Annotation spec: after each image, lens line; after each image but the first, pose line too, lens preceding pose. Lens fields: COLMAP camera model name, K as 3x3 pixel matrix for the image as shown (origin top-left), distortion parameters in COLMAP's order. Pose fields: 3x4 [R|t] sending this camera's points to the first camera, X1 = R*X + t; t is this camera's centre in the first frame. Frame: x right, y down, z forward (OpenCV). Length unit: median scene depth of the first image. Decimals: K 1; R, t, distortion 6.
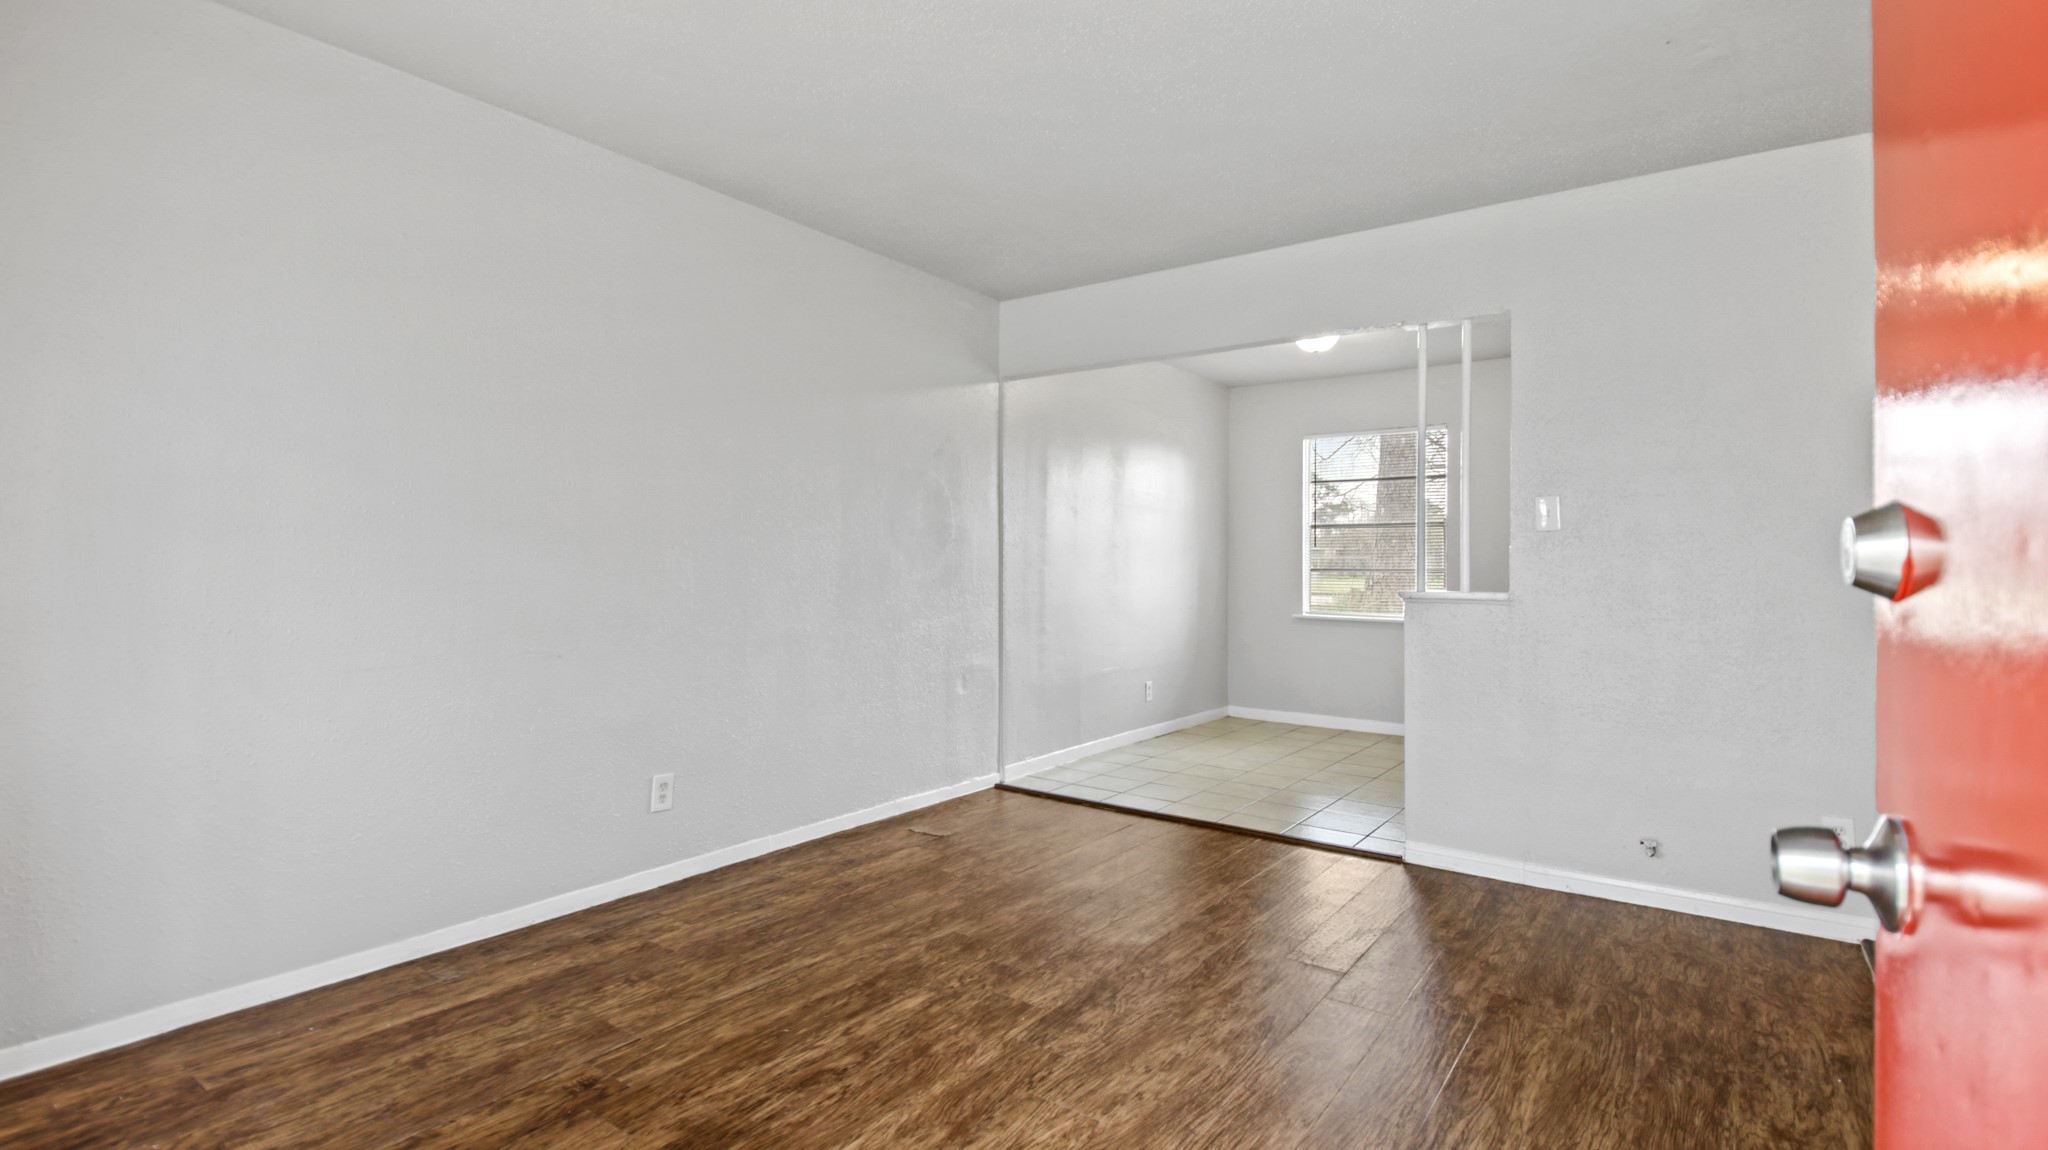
lens RADIAL K [[971.2, 0, 1024.0], [0, 971.2, 575.0], [0, 0, 1]] dist [-0.019790, 0.000202]
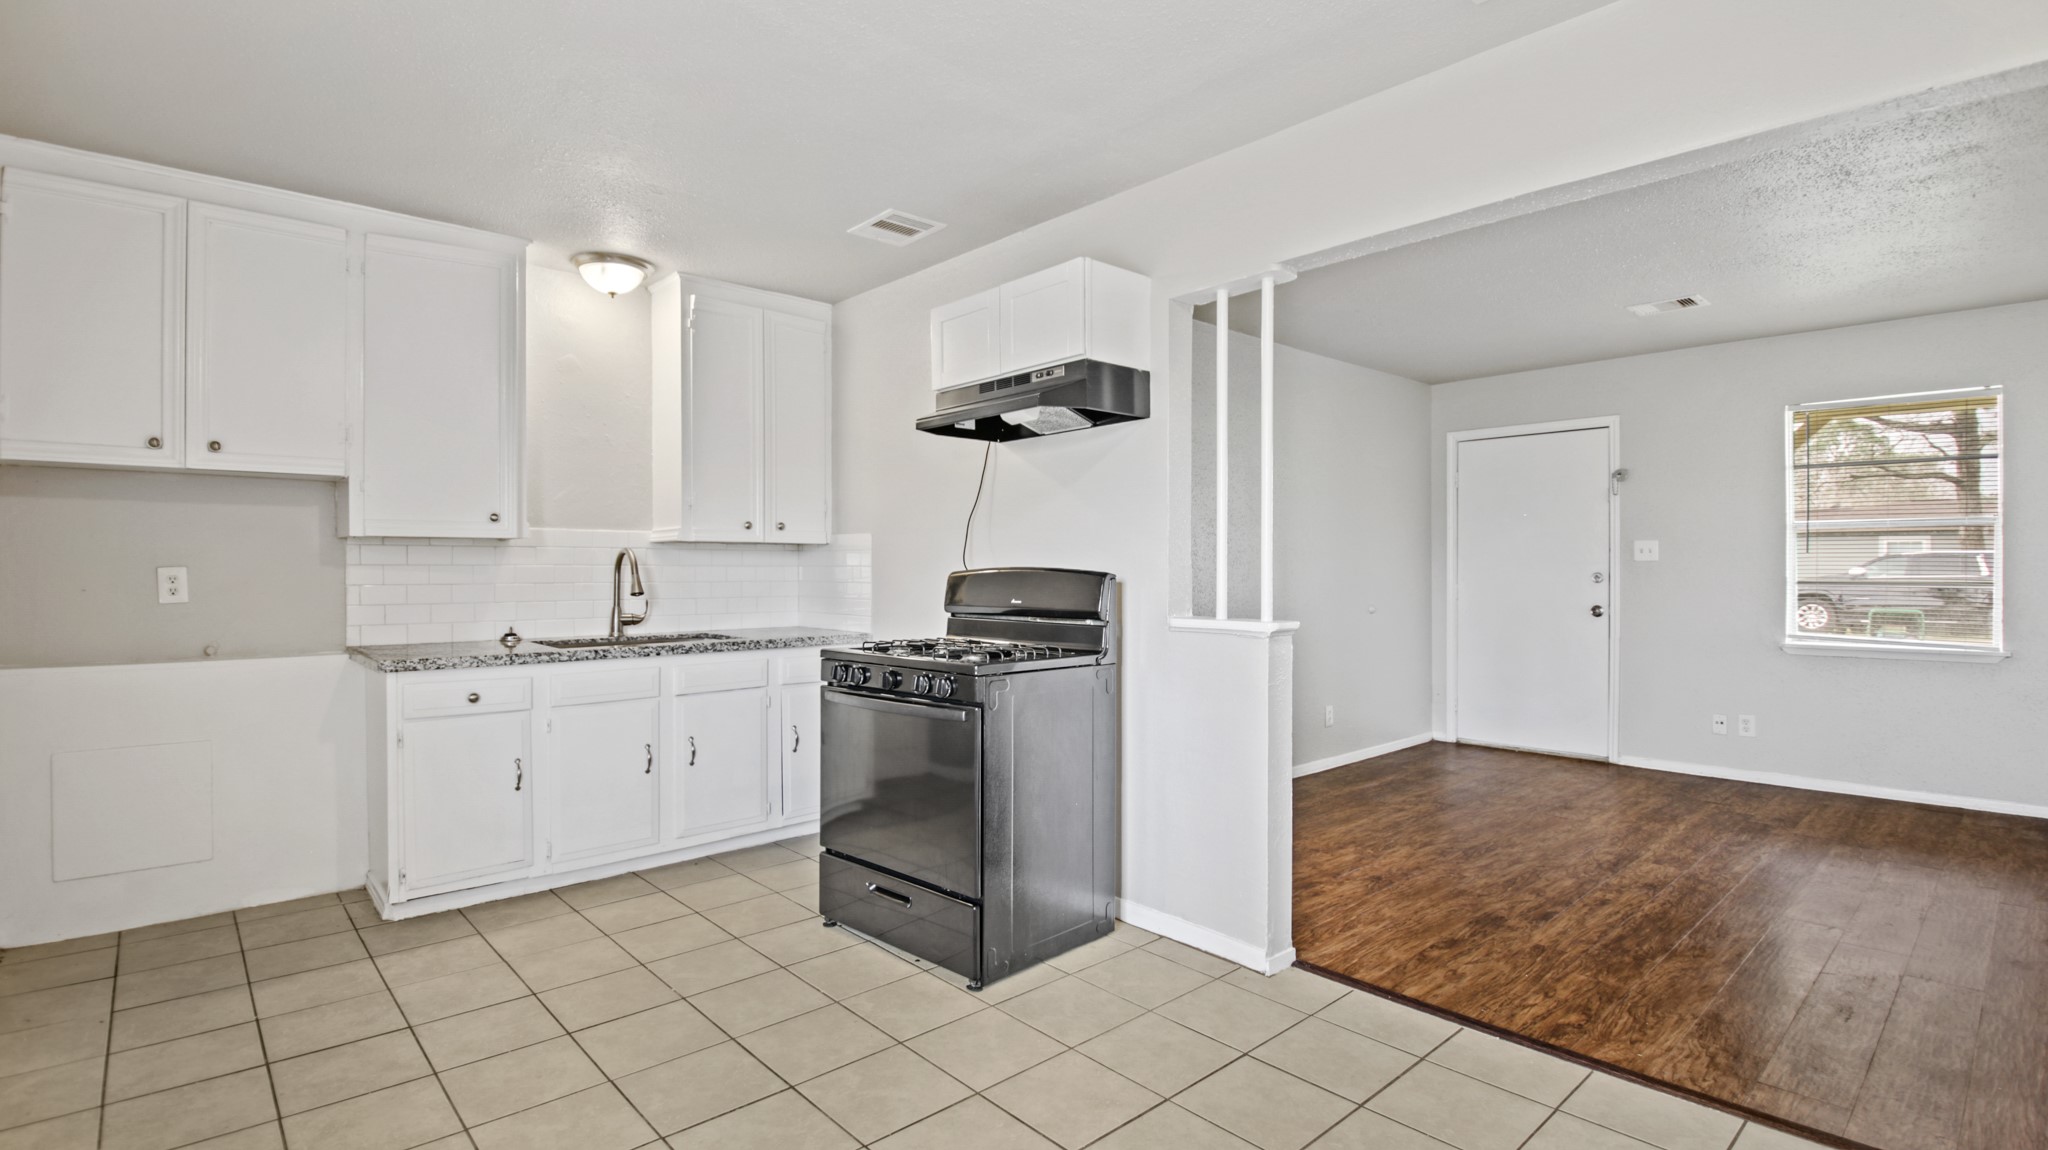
lens RADIAL K [[971.2, 0, 1024.0], [0, 971.2, 575.0], [0, 0, 1]] dist [-0.019790, 0.000202]
pose [[-0.978103, -0.011659, 0.207794, 0.754161], [-0.007548, 0.999760, 0.020562, -0.041409], [-0.207984, 0.018543, -0.977957, 3.014852]]
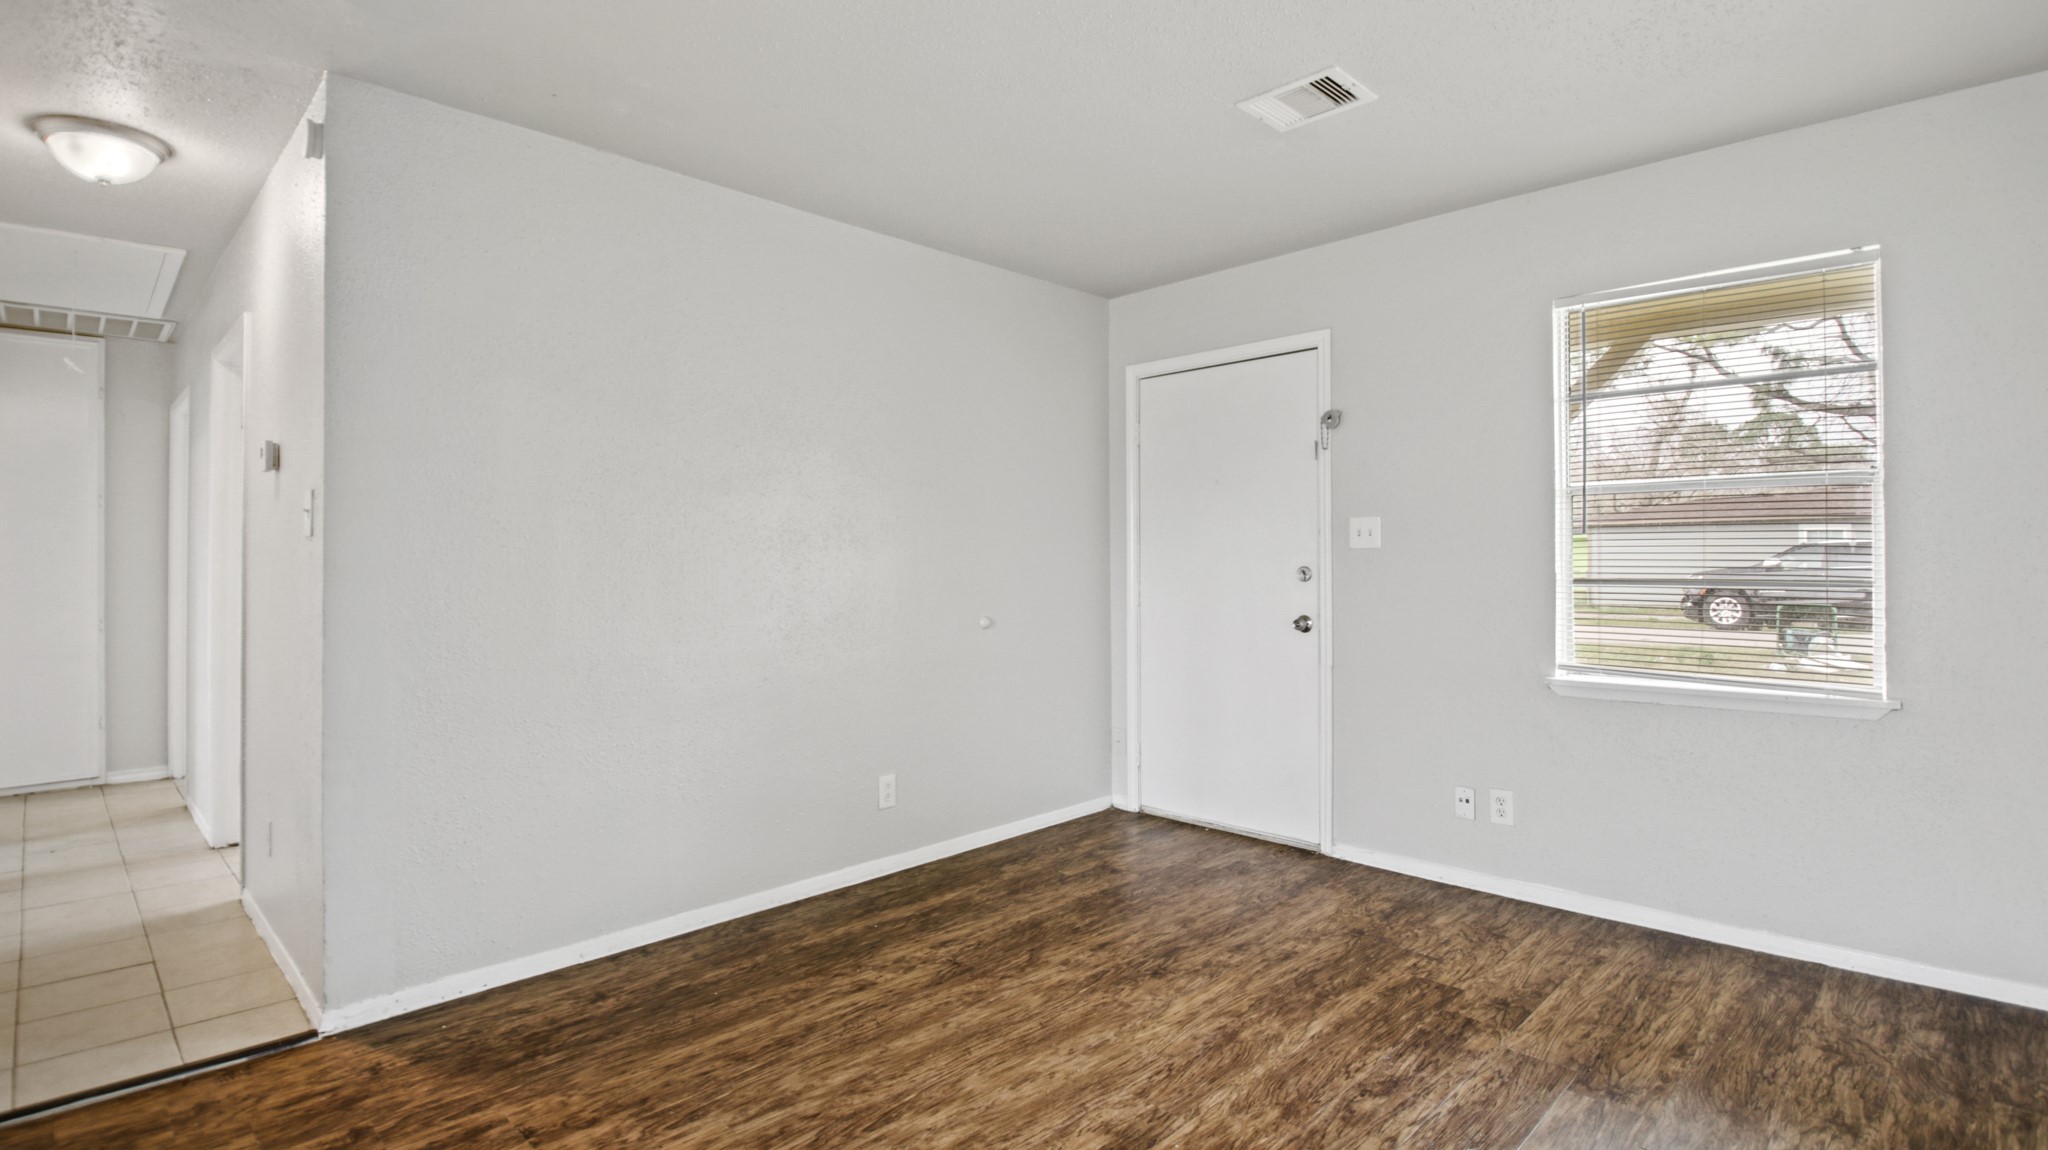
lens RADIAL K [[984.8, 0, 1035.0], [0, 984.8, 556.9], [0, 0, 1]] dist [0.002945, -0.000571]
pose [[-0.989085, -0.006354, 0.147207, -0.001950], [-0.005200, 0.999953, 0.008218, -0.035125], [-0.147252, 0.007363, -0.989072, 1.967962]]
